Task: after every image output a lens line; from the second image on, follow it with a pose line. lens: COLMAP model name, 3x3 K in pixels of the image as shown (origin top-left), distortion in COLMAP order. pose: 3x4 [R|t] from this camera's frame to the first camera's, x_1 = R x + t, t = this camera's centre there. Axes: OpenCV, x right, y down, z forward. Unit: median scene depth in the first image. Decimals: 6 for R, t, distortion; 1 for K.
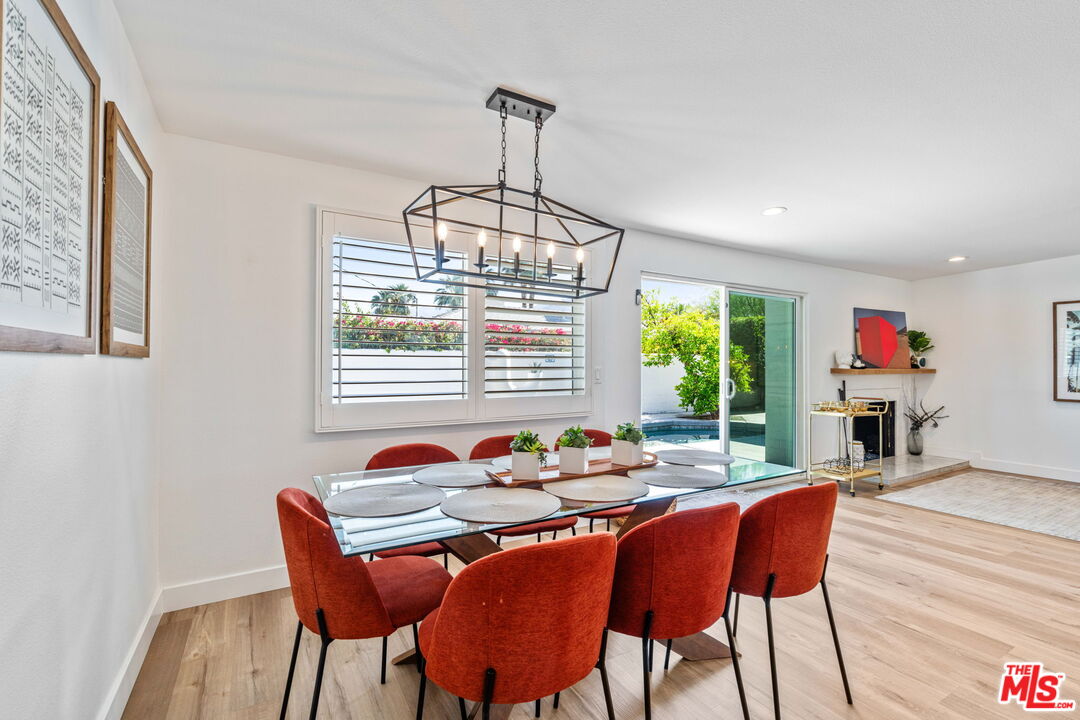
lens RADIAL K [[482.4, 0, 544.7], [0, 482.4, 359.4], [0, 0, 1]] dist [-0.002540, -0.000142]
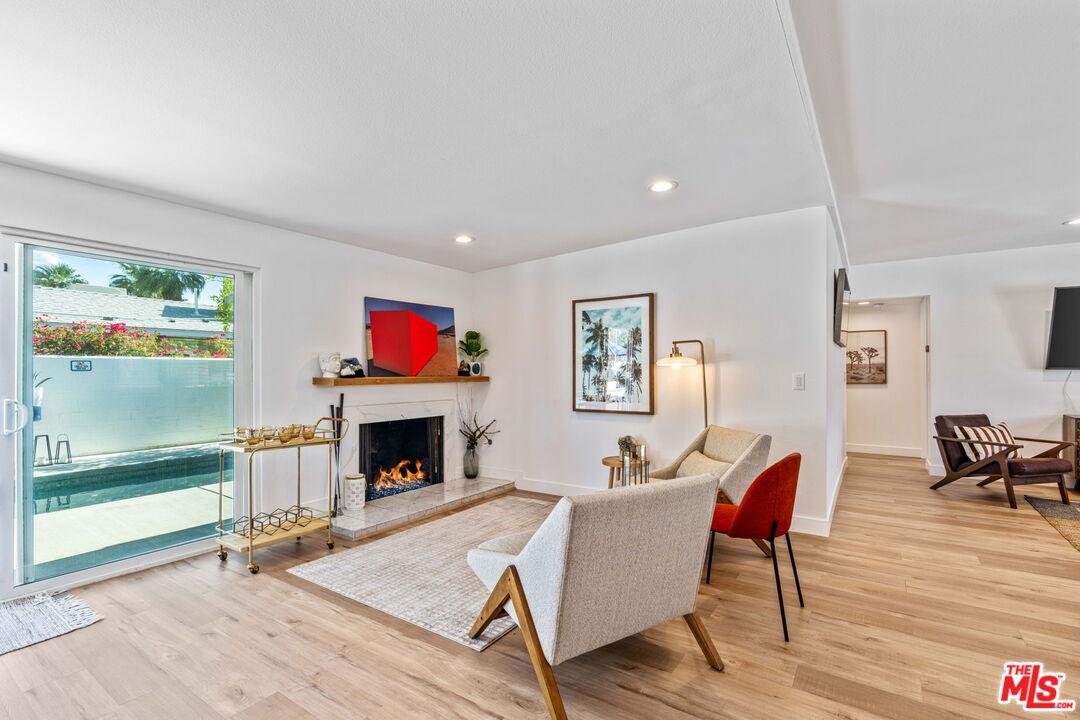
lens RADIAL K [[491.0, 0, 546.7], [0, 491.0, 374.5], [0, 0, 1]] dist [-0.000131, 0.000384]
pose [[0.901728, -0.009383, 0.432201, 0.565187], [0.002776, 0.999869, 0.015915, 0.003303], [-0.432294, -0.013151, 0.901637, 0.181871]]
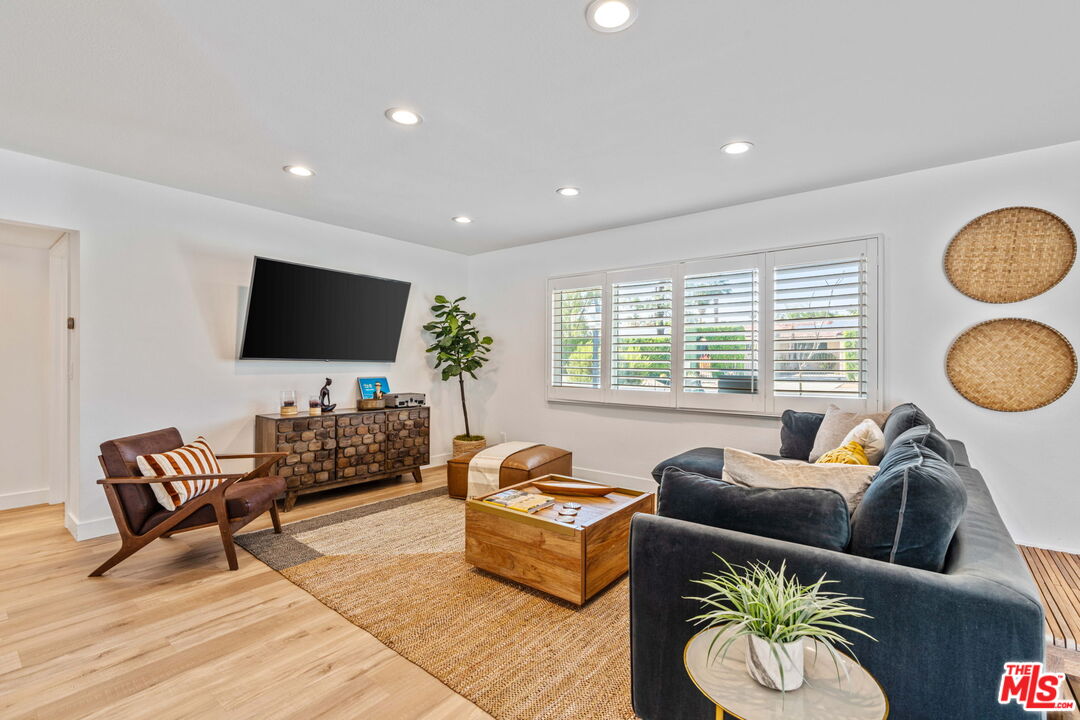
lens RADIAL K [[482.4, 0, 544.7], [0, 482.4, 359.4], [0, 0, 1]] dist [-0.002540, -0.000142]
pose [[-0.359614, -0.001386, 0.933100, 0.969028], [-0.010416, 0.999943, -0.002529, 0.007650], [-0.933043, -0.010628, -0.359607, 0.434227]]
